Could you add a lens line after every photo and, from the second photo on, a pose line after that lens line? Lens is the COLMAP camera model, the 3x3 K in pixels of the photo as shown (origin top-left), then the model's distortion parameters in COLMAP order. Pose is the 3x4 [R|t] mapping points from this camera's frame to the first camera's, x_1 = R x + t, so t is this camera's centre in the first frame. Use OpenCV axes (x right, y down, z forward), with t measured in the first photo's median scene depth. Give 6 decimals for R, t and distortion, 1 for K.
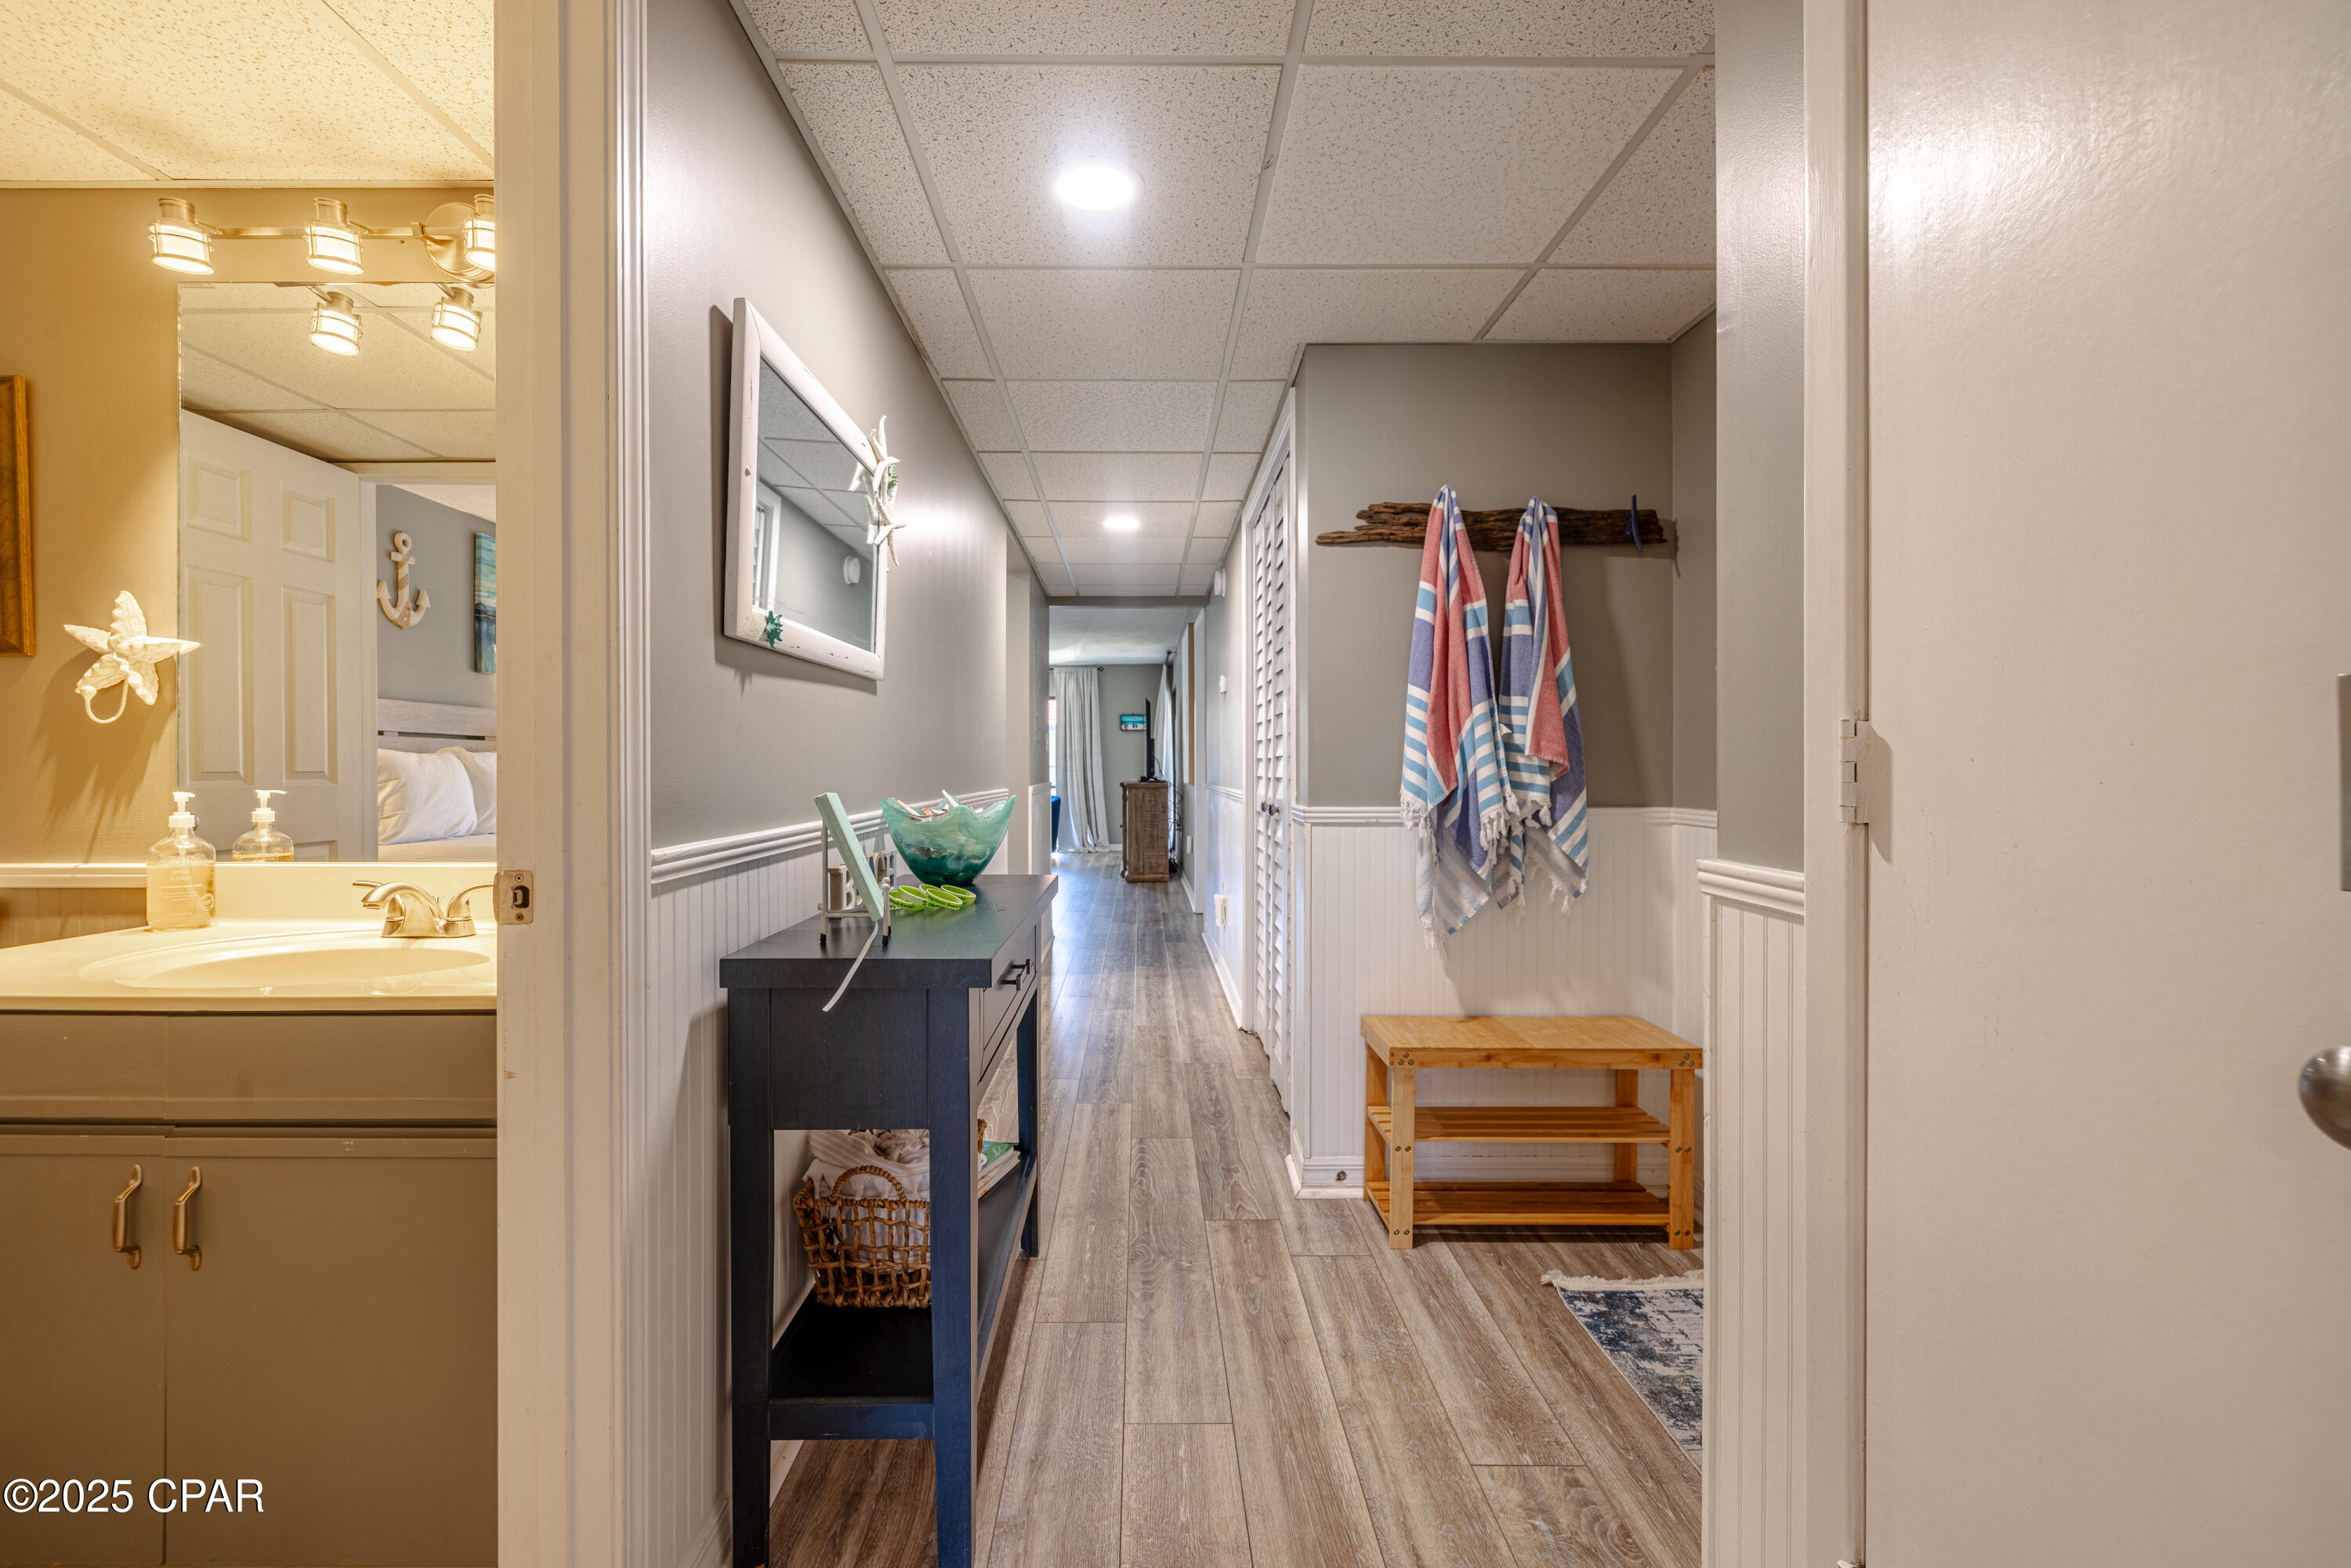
lens RADIAL K [[994.6, 0, 1164.4], [0, 994.6, 779.7], [0, 0, 1]] dist [-0.000296, 0.000263]
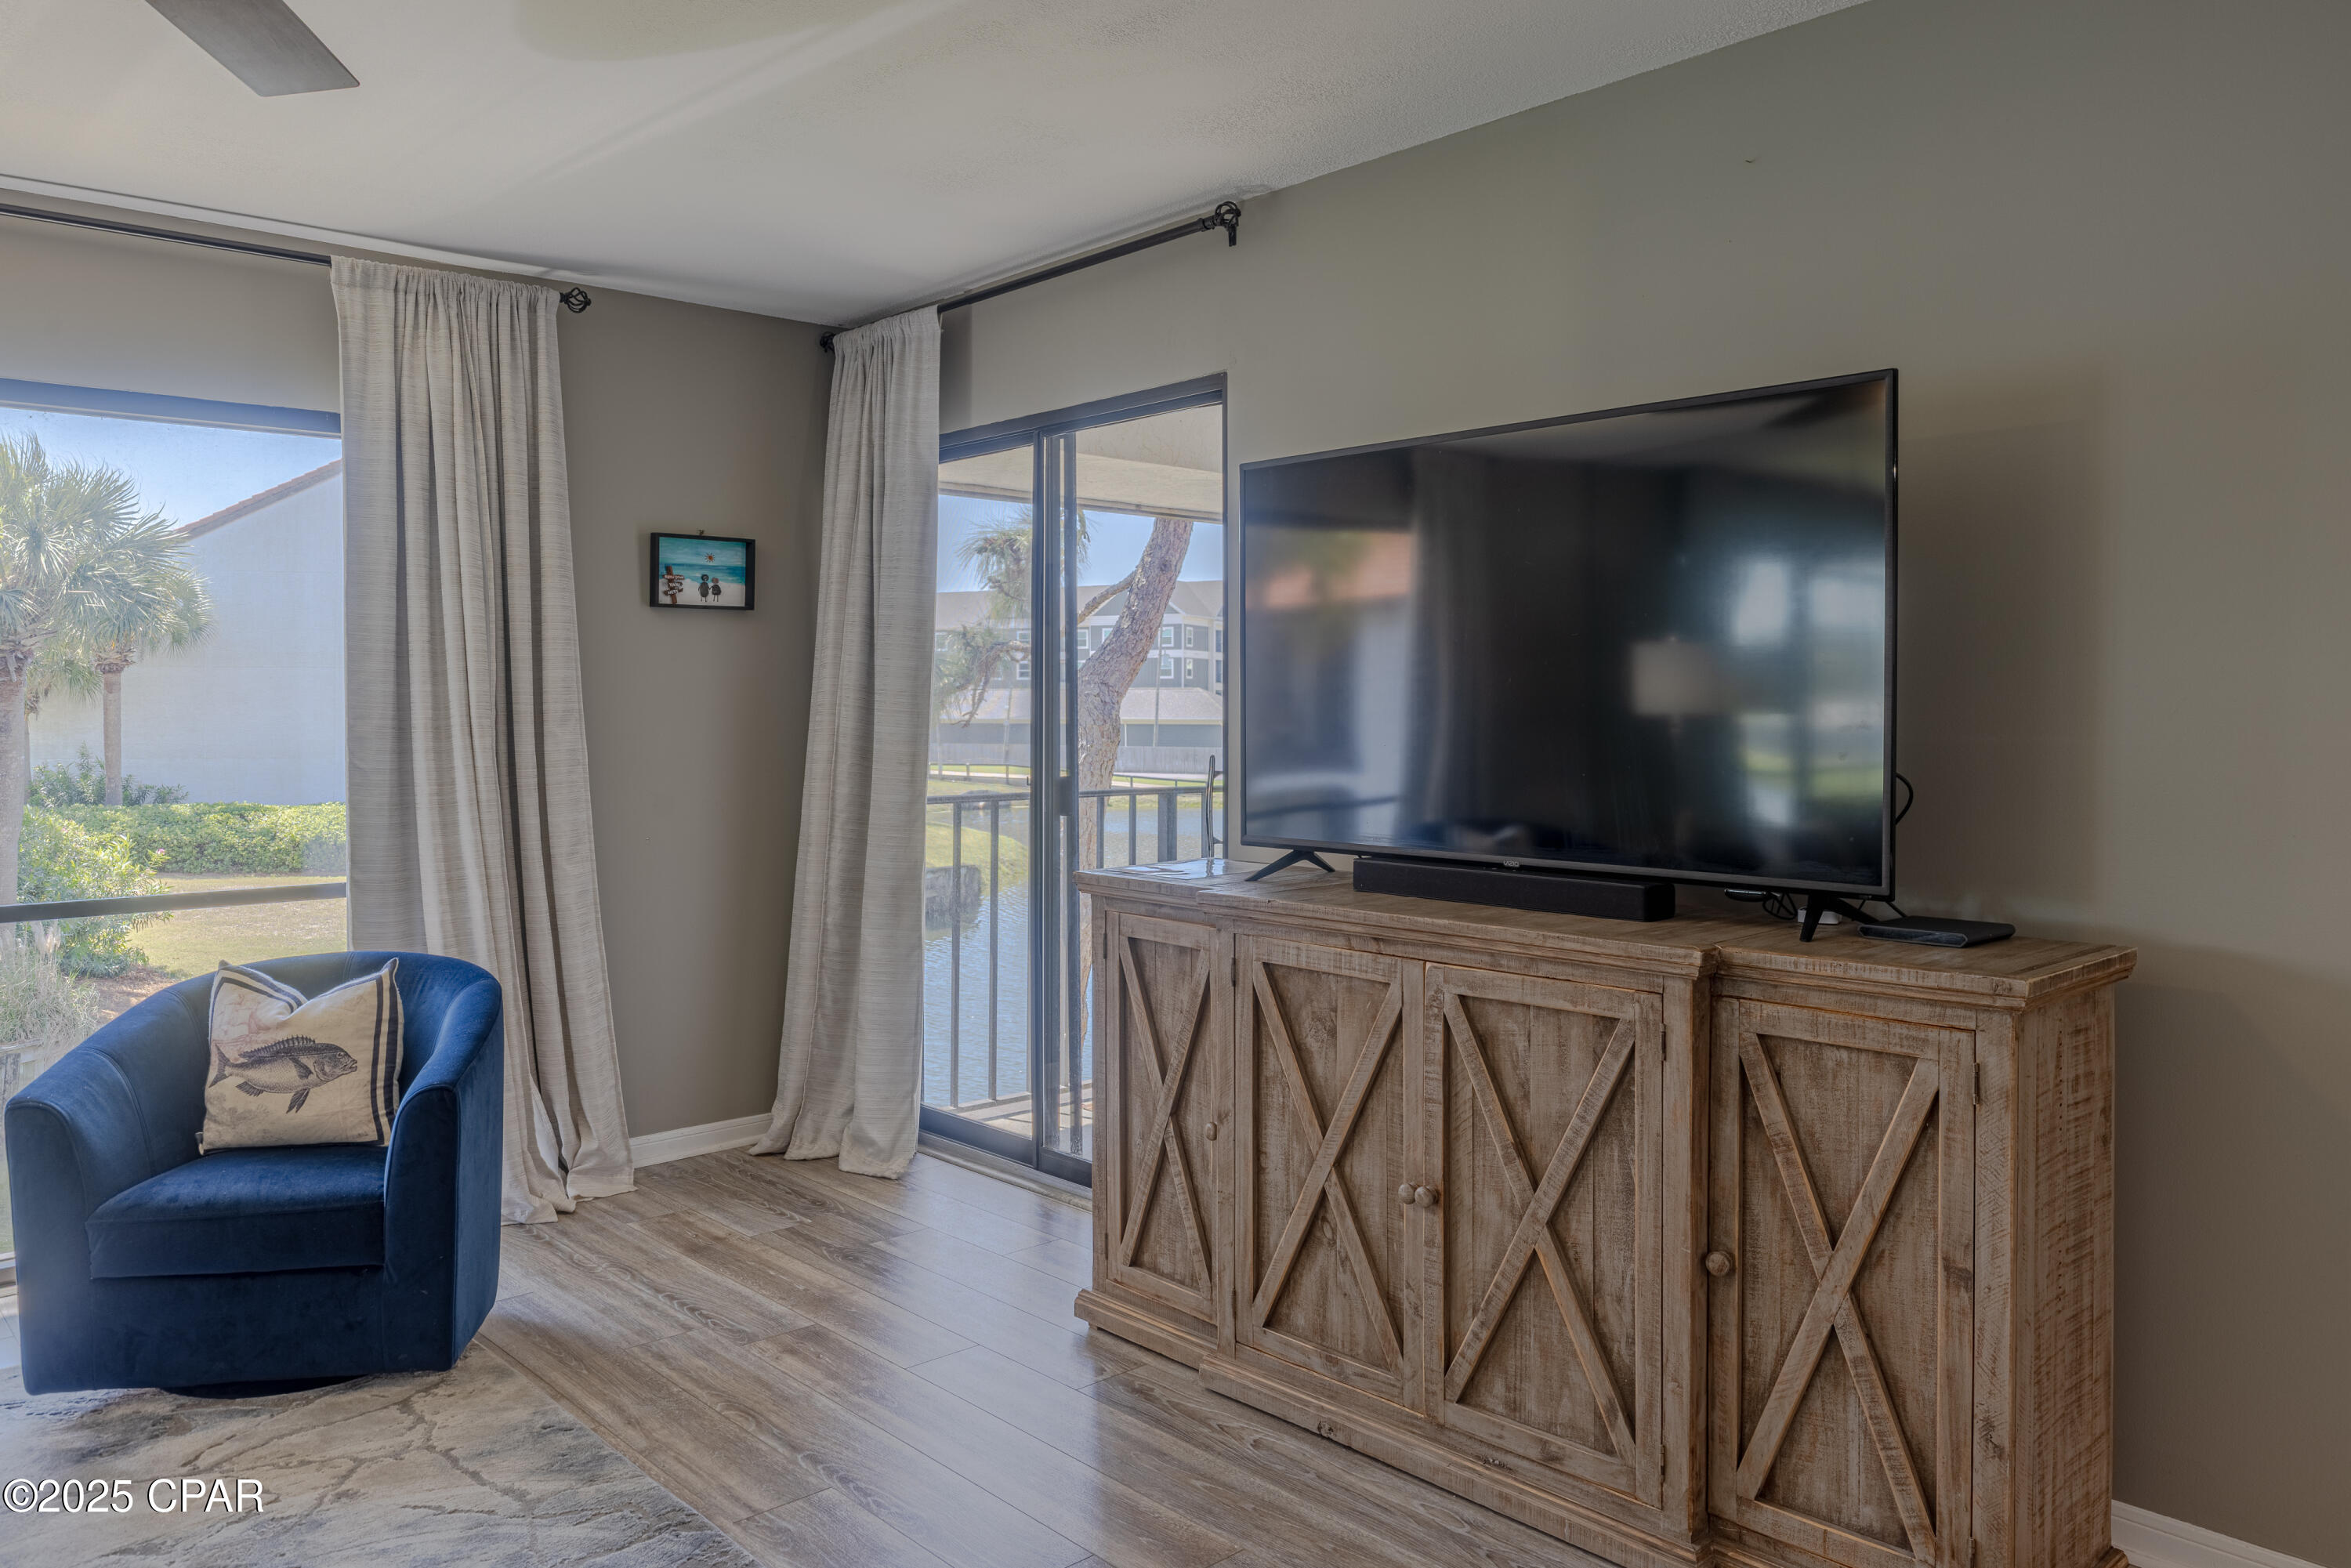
lens RADIAL K [[1661.4, 0, 1139.7], [0, 1661.4, 736.8], [0, 0, 1]] dist [-0.004988, 0.004011]
pose [[0.761926, -0.014901, 0.647493, -0.201808], [0.013115, 0.999885, 0.007578, -0.023285], [-0.647532, 0.002718, 0.762034, 0.677599]]
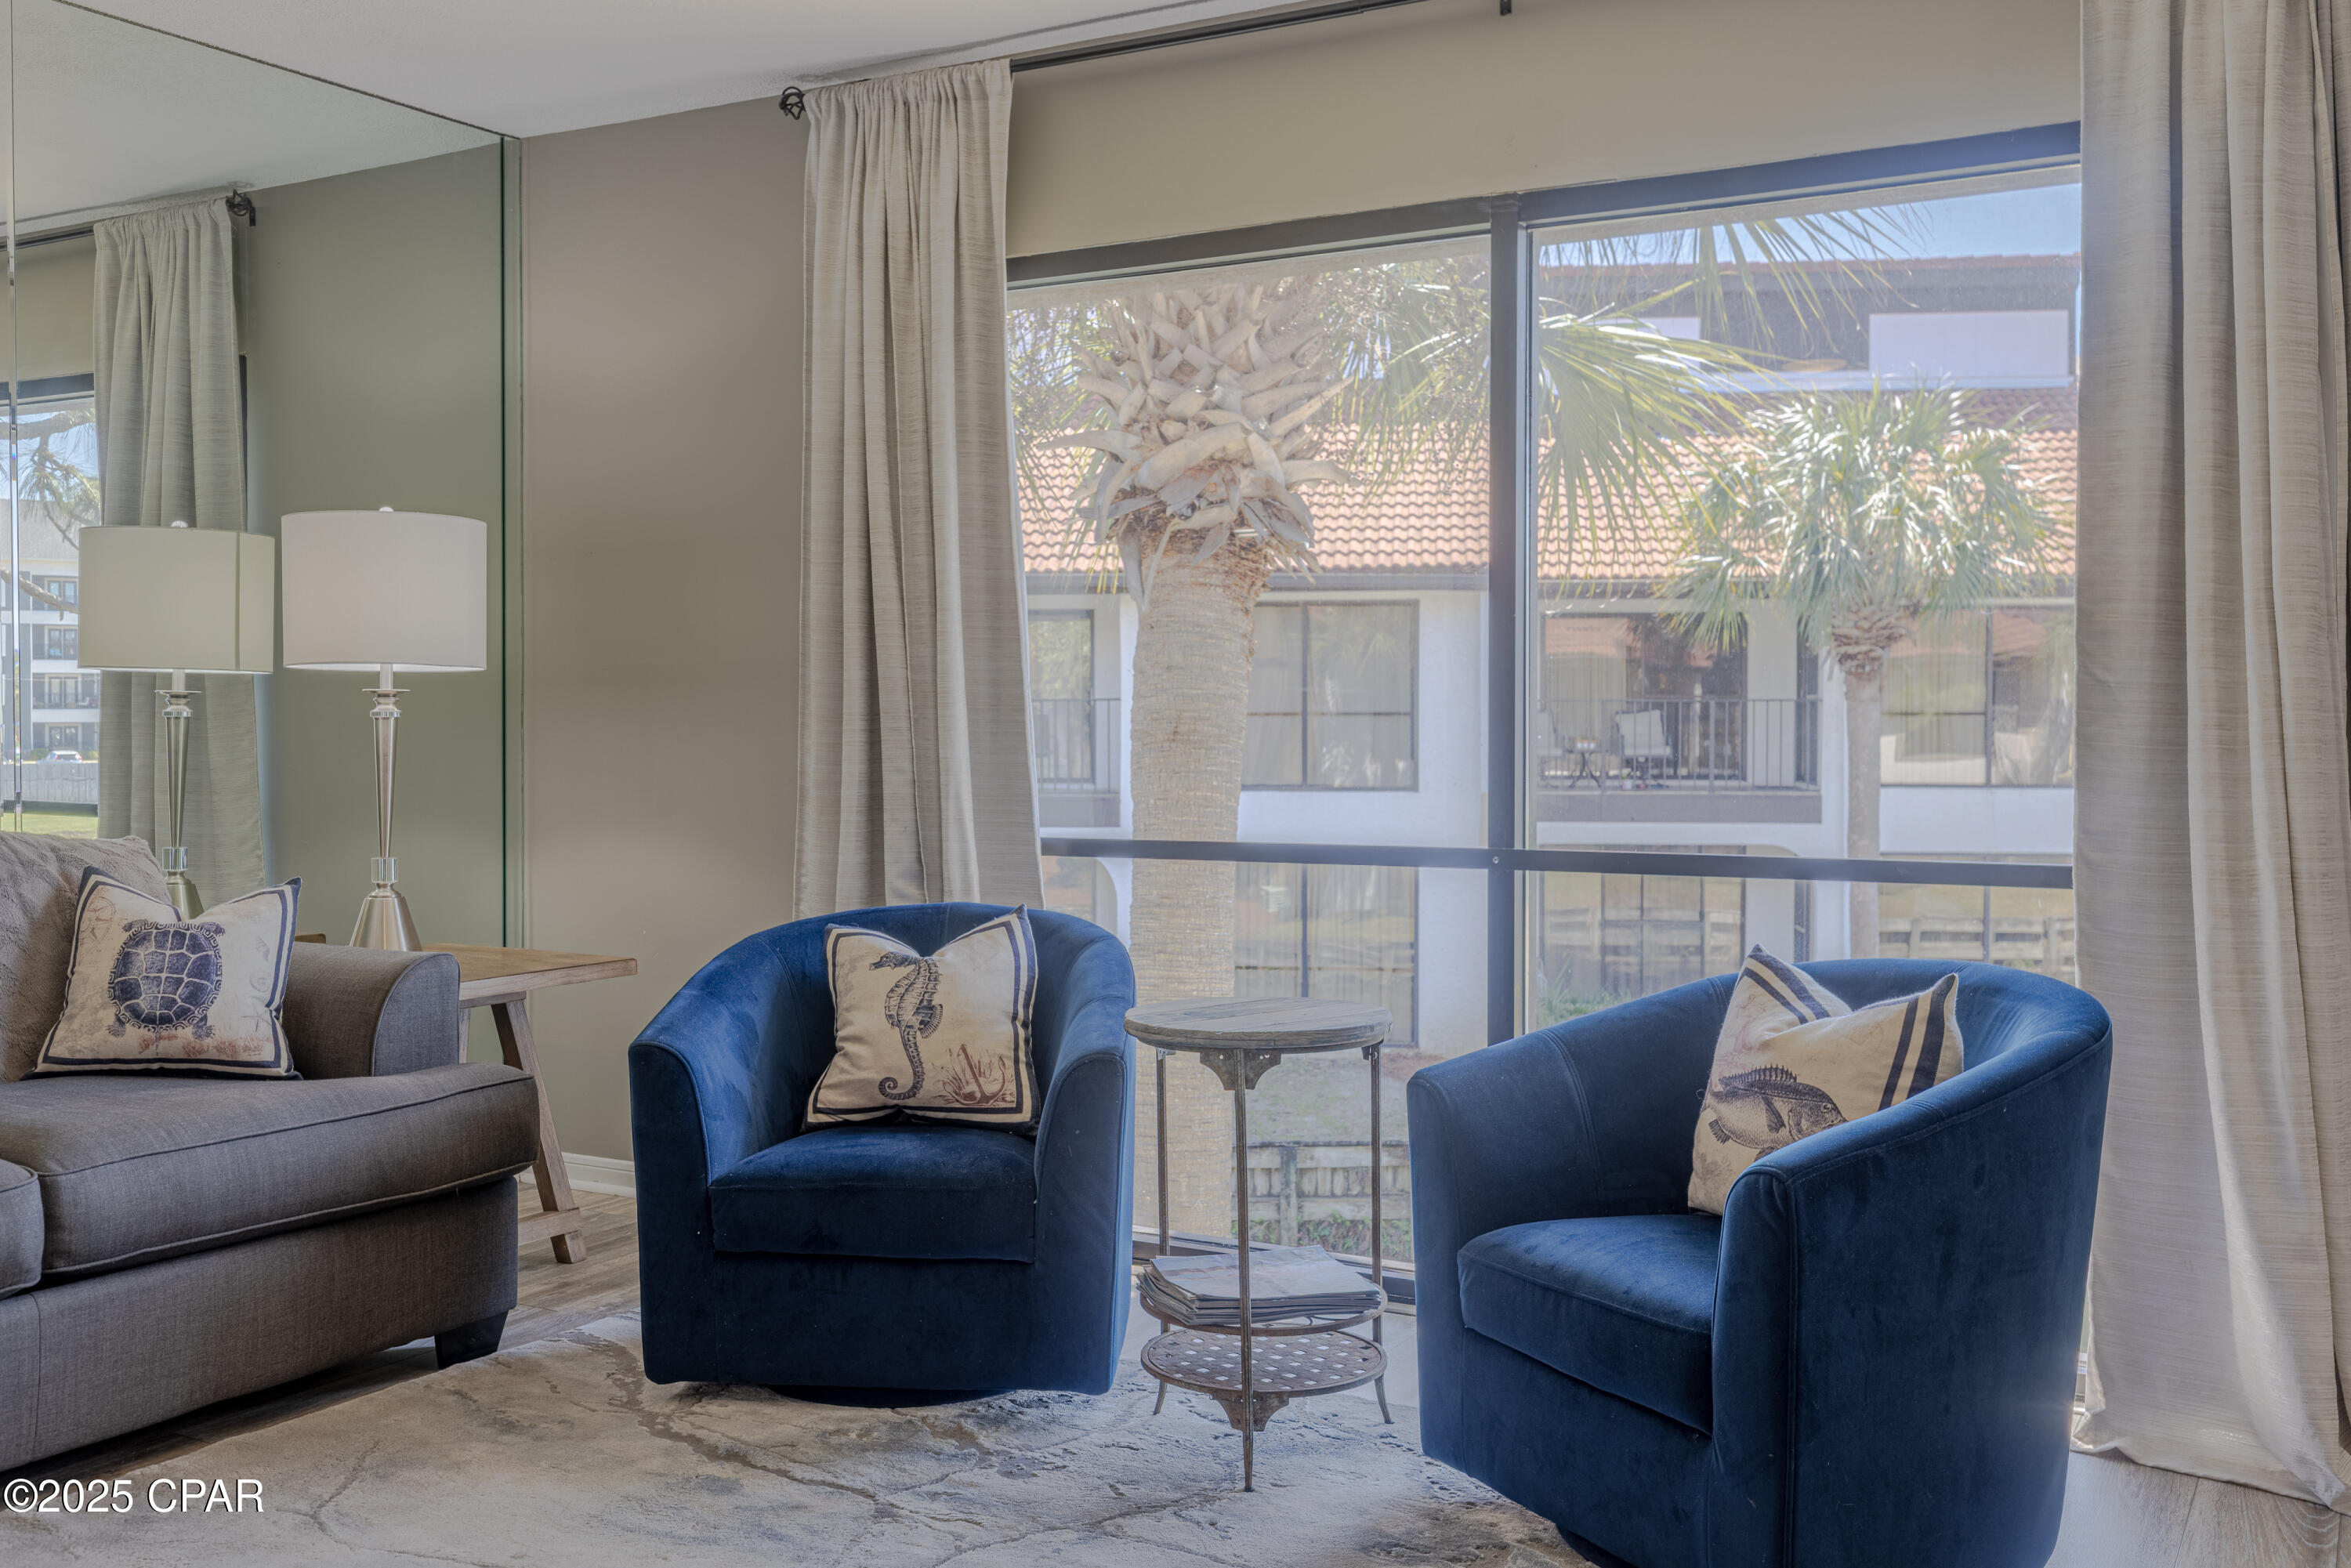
lens RADIAL K [[2155.7, 0, 1167.5], [0, 2155.7, 760.3], [0, 0, 1]] dist [0.004017, 0.002677]
pose [[0.855729, 0.007480, -0.517370, -0.071238], [-0.004143, 0.999963, 0.007604, -0.008862], [0.517407, -0.004364, 0.855728, 0.739870]]
